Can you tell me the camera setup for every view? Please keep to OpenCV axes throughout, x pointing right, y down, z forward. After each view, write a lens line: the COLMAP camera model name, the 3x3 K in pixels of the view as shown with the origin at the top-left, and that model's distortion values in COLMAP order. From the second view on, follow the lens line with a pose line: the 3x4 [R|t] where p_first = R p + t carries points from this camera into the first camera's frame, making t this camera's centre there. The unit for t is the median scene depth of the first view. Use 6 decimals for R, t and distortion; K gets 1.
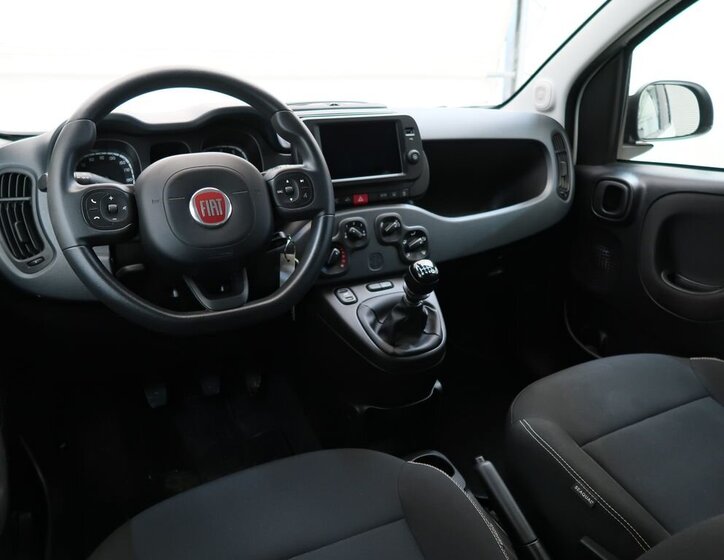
lens RADIAL K [[580.9, 0, 361.5], [0, 580.9, 276.9], [0, 0, 1]] dist [-0.019380, 0.000014]
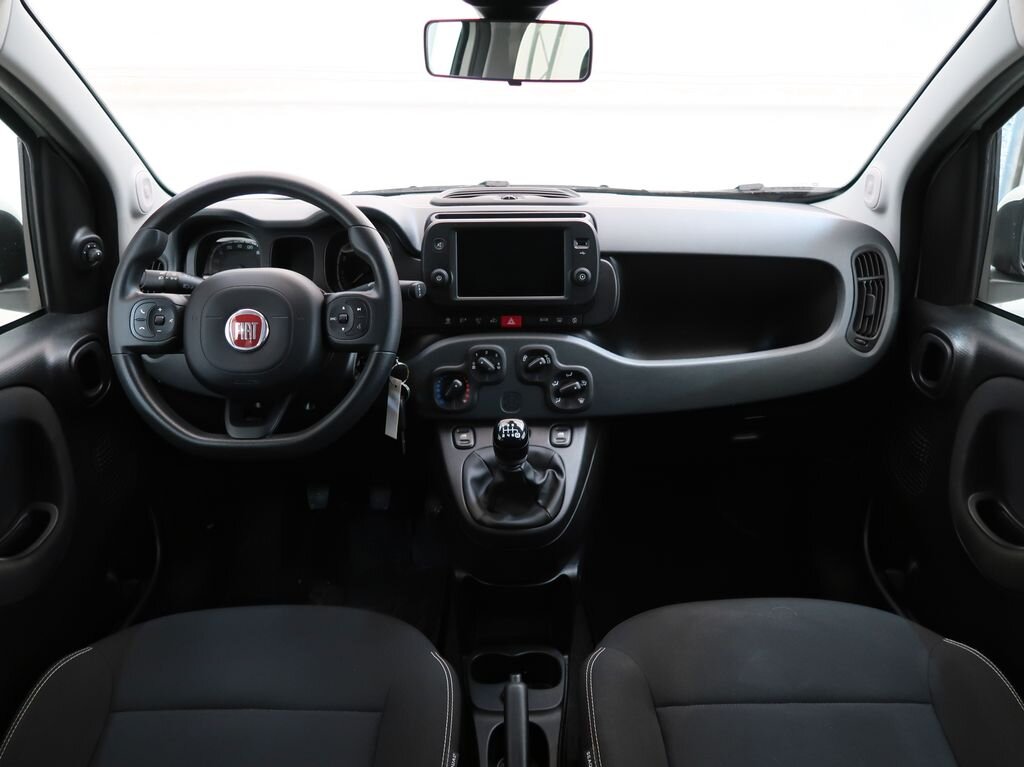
lens RADIAL K [[795.1, 0, 505.2], [0, 795.1, 381.1], [0, 0, 1]] dist [-0.020807, 0.000816]
pose [[0.890738, 0.173189, -0.420227, 0.487317], [-0.149822, 0.984764, 0.088282, -0.155523], [0.429114, -0.015677, 0.903114, 0.005620]]
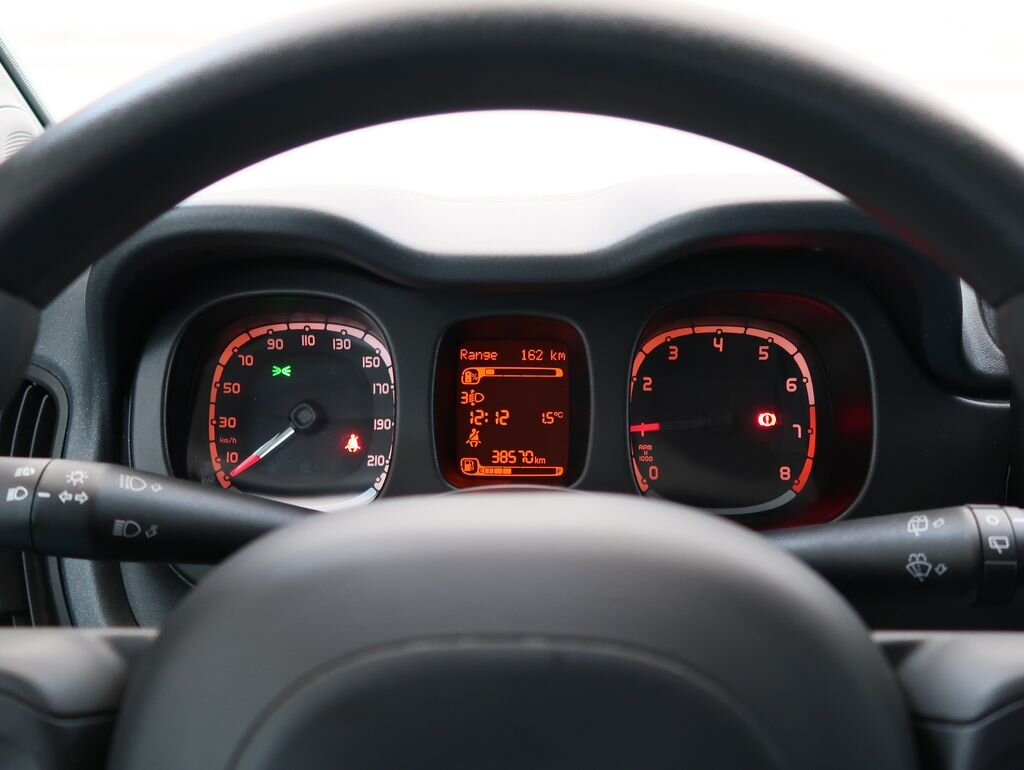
lens RADIAL K [[971.1, 0, 508.6], [0, 971.1, 395.2], [0, 0, 1]] dist [-0.018794, 0.000000]
pose [[0.881826, 0.148204, -0.447682, -0.123903], [-0.160618, 0.986962, 0.010353, -0.185032], [0.443379, 0.062776, 0.894133, 0.559882]]
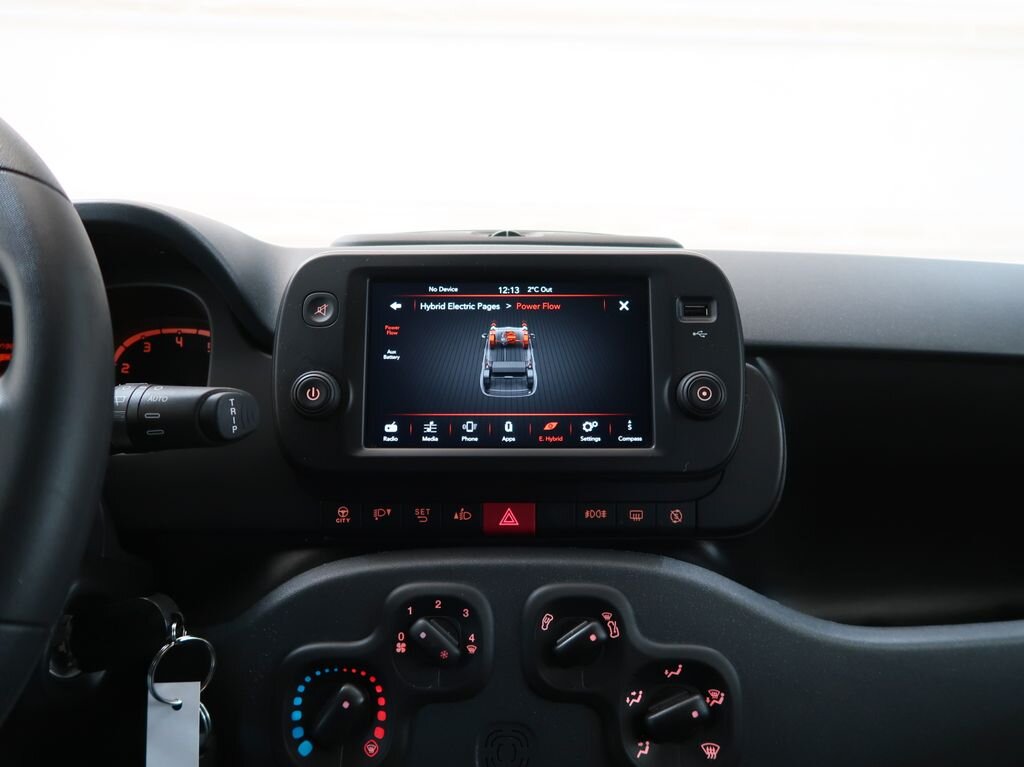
lens RADIAL K [[795.1, 0, 512.7], [0, 795.1, 380.2], [0, 0, 1]] dist [-0.020807, 0.000816]
pose [[0.891577, 0.064249, -0.448289, 0.189877], [-0.159389, 0.971068, -0.177825, -0.136574], [0.423894, 0.229997, 0.876022, 0.649580]]
